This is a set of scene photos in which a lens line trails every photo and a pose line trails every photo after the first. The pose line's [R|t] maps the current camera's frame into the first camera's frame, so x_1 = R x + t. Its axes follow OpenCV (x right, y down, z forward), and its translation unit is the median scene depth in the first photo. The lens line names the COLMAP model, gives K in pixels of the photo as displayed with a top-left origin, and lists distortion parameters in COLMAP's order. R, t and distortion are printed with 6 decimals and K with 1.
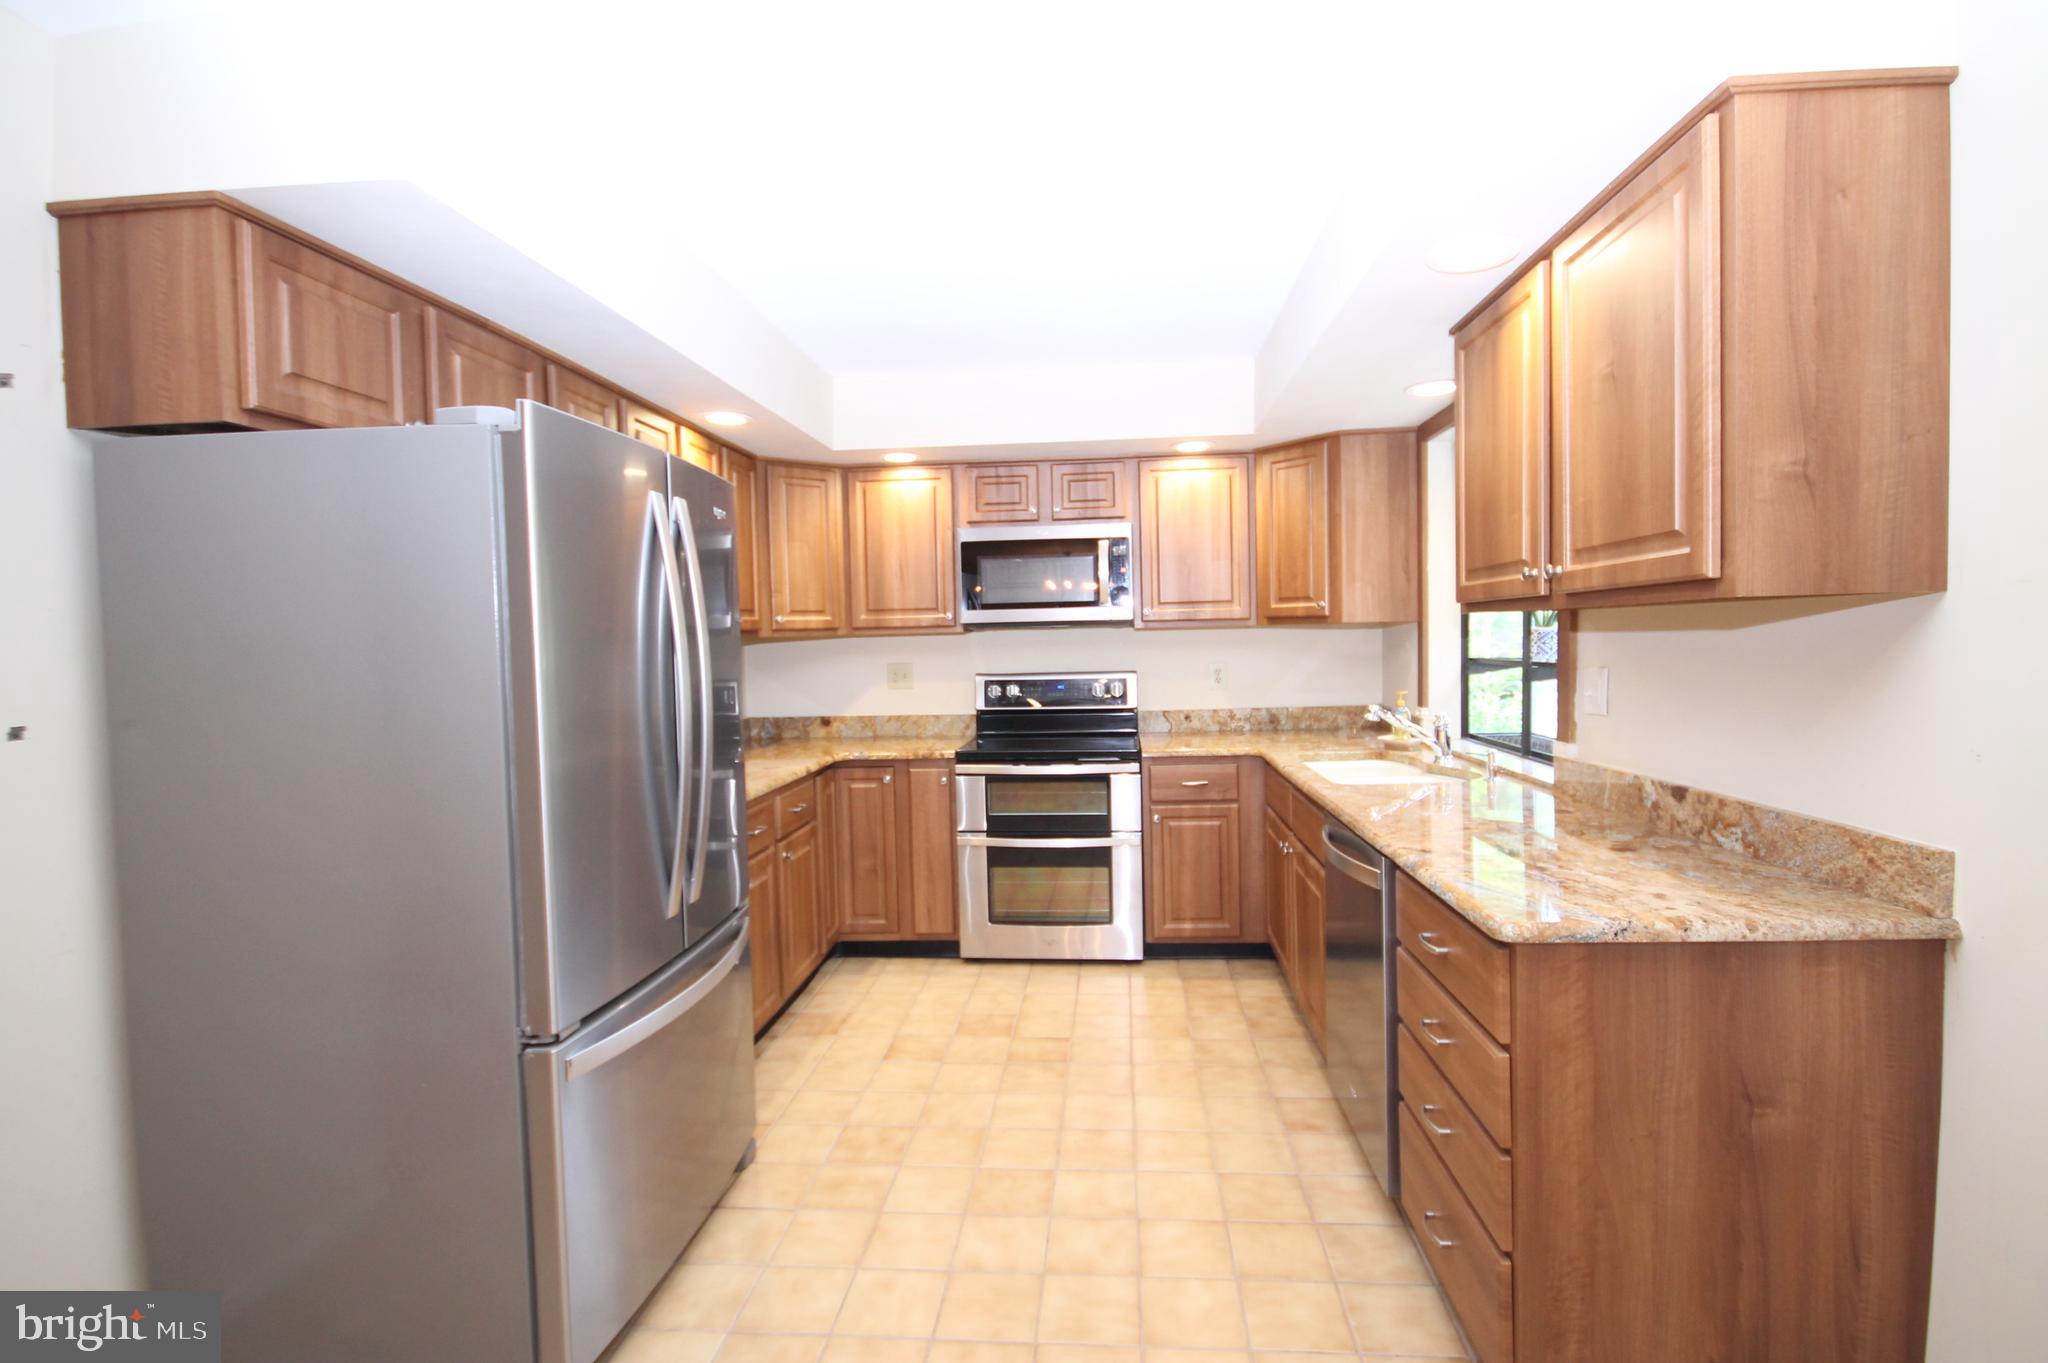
lens RADIAL K [[959.3, 0, 1042.4], [0, 959.3, 680.9], [0, 0, 1]] dist [-0.003747, 0.000639]
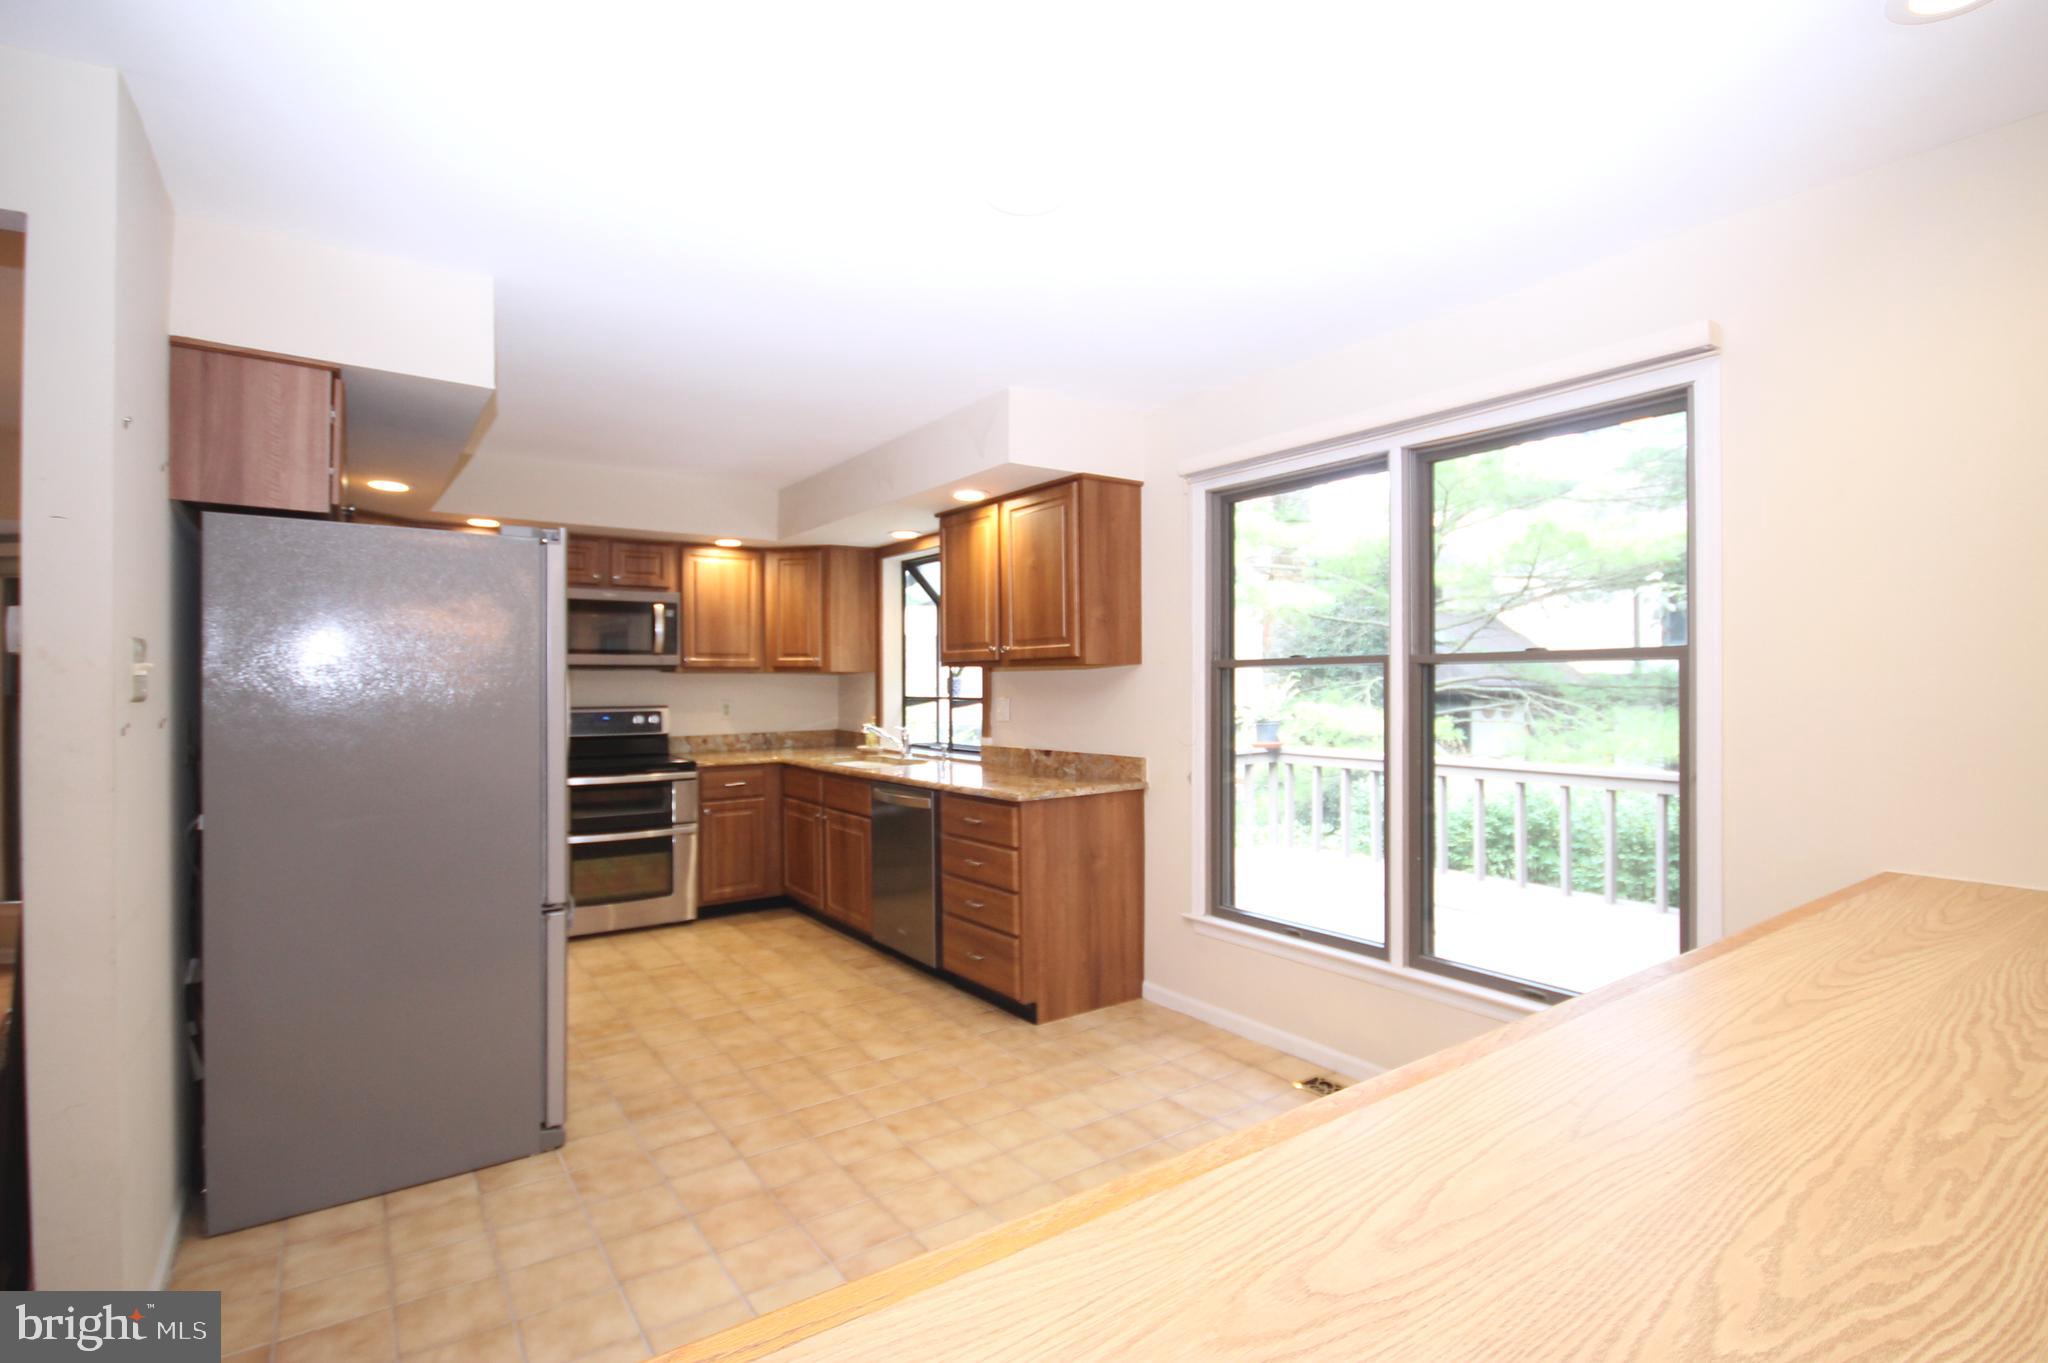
lens RADIAL K [[960.5, 0, 1038.6], [0, 960.5, 682.1], [0, 0, 1]] dist [-0.012681, -0.000351]
pose [[0.760819, 0.019463, 0.648672, -0.490787], [0.016011, 0.998683, -0.048744, 0.039839], [-0.648767, 0.047471, 0.759505, -0.415227]]
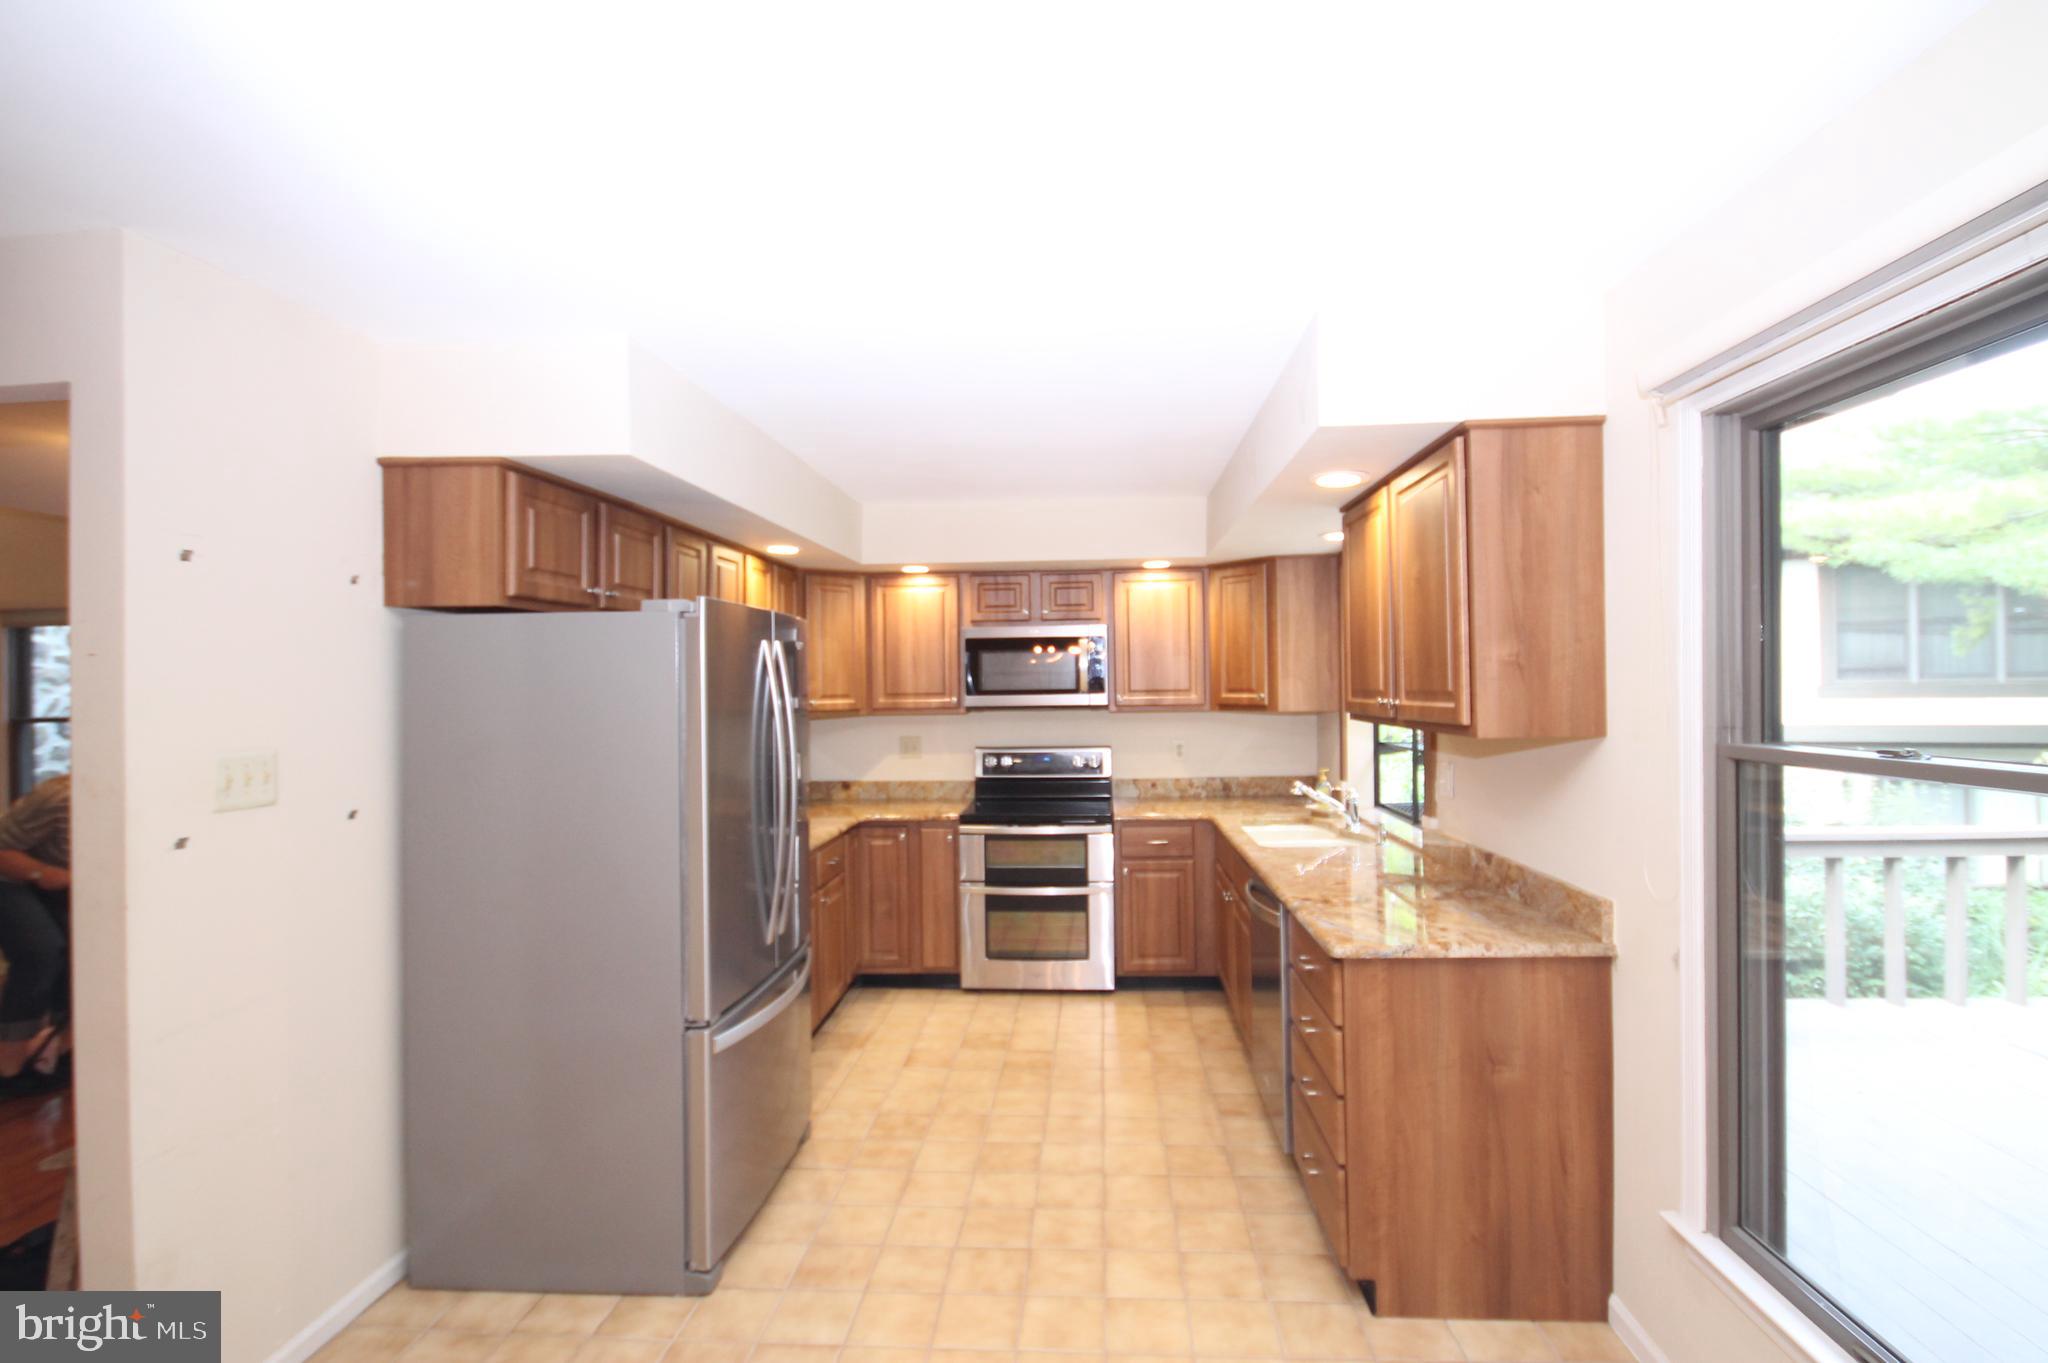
lens RADIAL K [[959.3, 0, 1042.4], [0, 959.3, 680.9], [0, 0, 1]] dist [-0.003747, 0.000639]
pose [[0.999798, 0.009258, 0.017821, -0.011689], [-0.008387, 0.998796, -0.048337, -0.044491], [-0.018247, 0.048178, 0.998672, -0.259391]]
